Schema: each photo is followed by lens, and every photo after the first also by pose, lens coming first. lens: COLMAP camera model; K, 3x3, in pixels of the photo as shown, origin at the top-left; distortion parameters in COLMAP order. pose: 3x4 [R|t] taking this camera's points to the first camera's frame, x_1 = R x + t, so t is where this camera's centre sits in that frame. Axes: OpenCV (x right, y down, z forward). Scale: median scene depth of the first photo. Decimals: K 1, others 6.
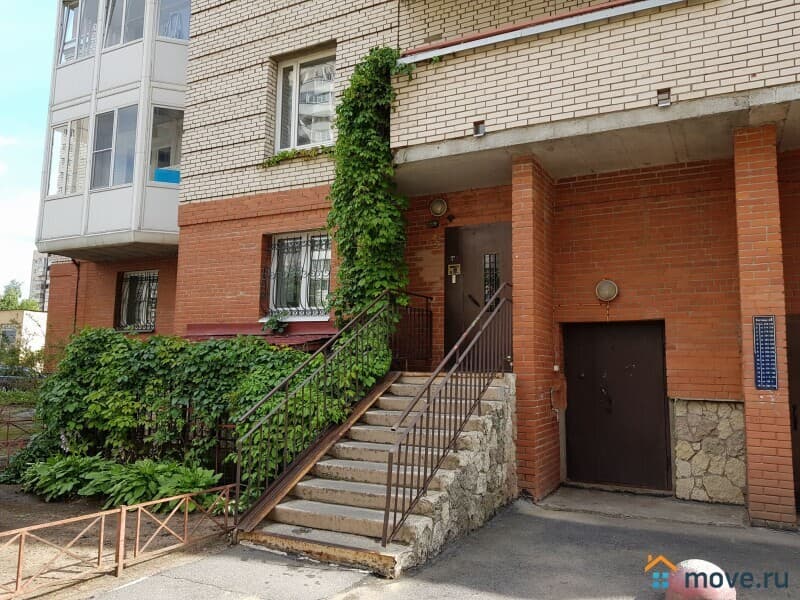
lens RADIAL K [[635.3, 0, 399.9], [0, 635.3, 299.4], [0, 0, 1]] dist [0.026867, -0.106457]
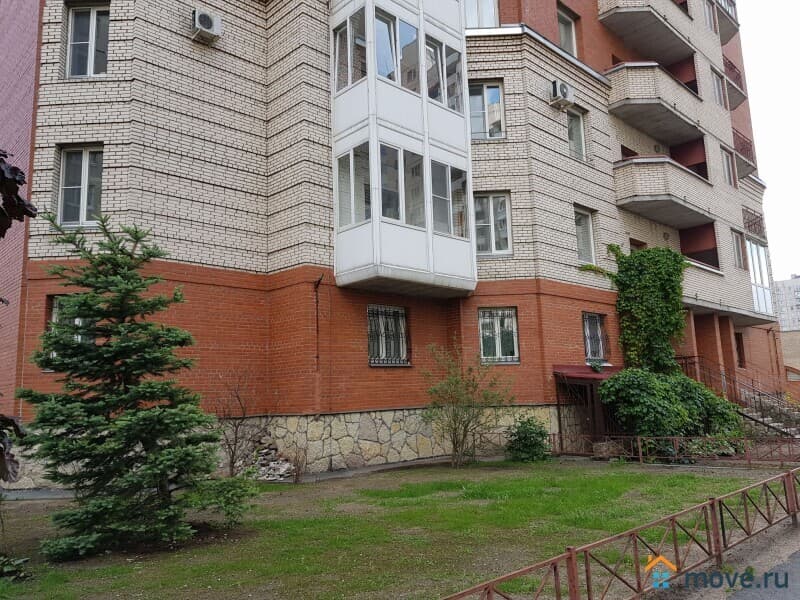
lens RADIAL K [[635.3, 0, 399.7], [0, 635.3, 298.4], [0, 0, 1]] dist [0.026867, -0.106457]
pose [[0.314492, 0.119811, 0.941669, -1.713719], [-0.066697, 0.992340, -0.103984, 0.060634], [-0.946914, -0.030104, 0.320074, 0.824399]]
